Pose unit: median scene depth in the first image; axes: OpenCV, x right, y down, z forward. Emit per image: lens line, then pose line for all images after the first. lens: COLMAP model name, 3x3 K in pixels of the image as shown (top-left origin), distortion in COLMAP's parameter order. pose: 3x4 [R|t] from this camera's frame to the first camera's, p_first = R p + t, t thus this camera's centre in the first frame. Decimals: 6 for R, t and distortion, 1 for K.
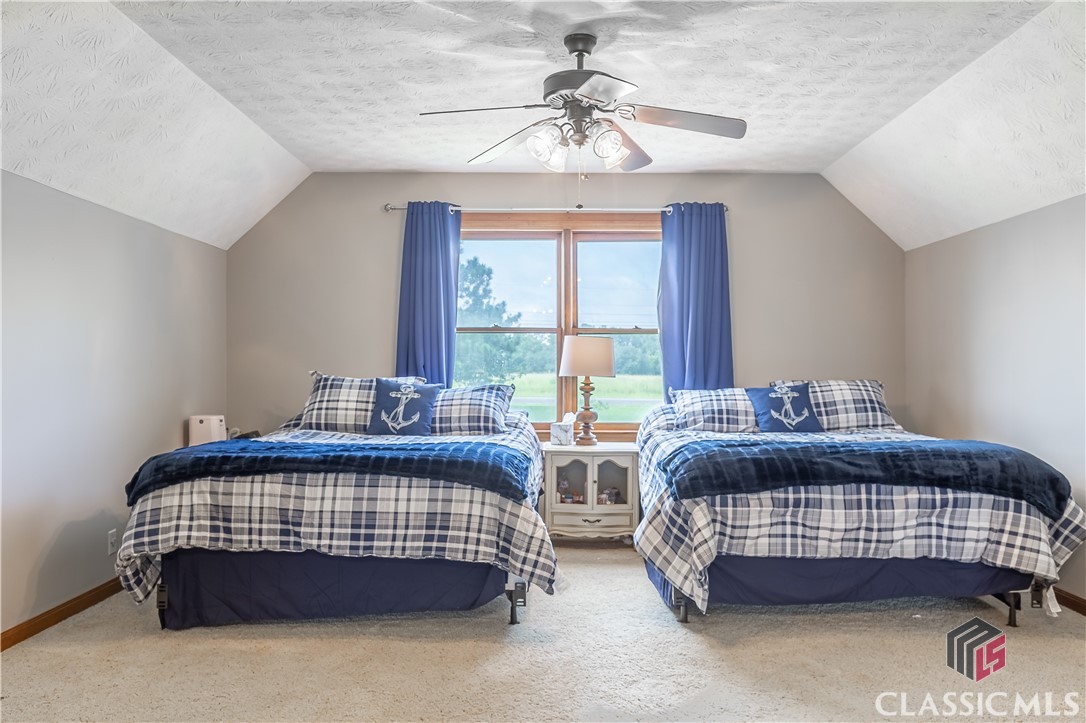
lens RADIAL K [[807.4, 0, 543.0], [0, 807.4, 361.5], [0, 0, 1]] dist [-0.004761, -0.001626]
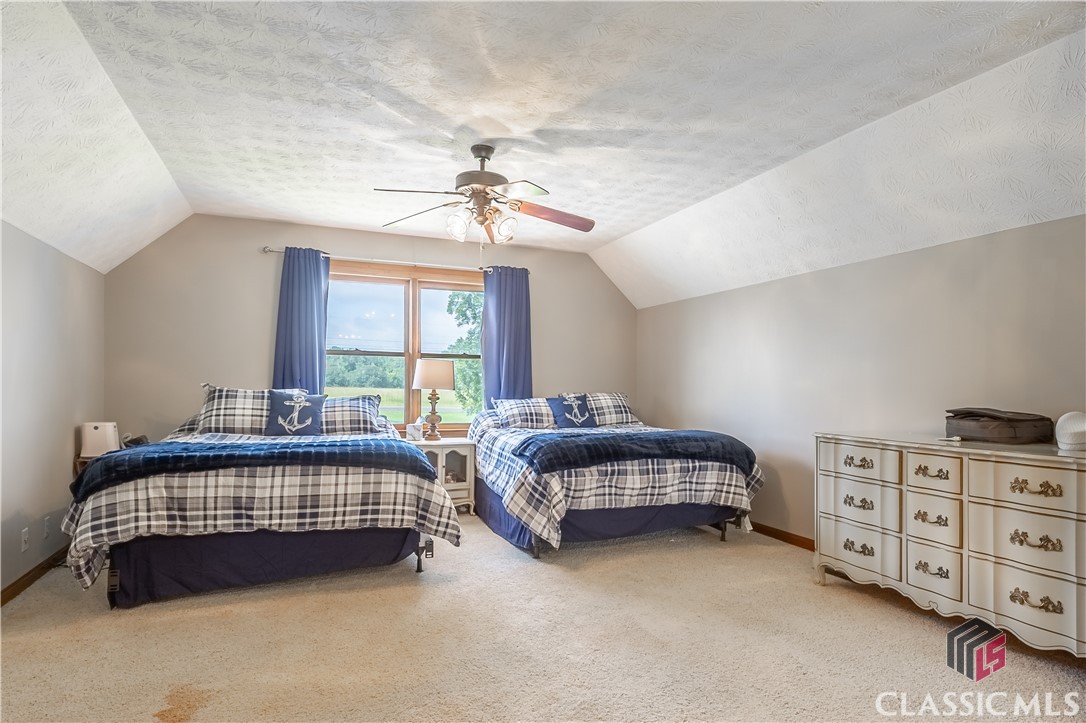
lens RADIAL K [[615.1, 0, 543.7], [0, 615.1, 384.0], [0, 0, 1]] dist [0.000952, -0.001218]
pose [[0.925812, 0.009005, 0.377876, -0.247710], [-0.012815, 0.999889, 0.007568, -0.000734], [-0.377766, -0.011849, 0.925825, -0.031971]]
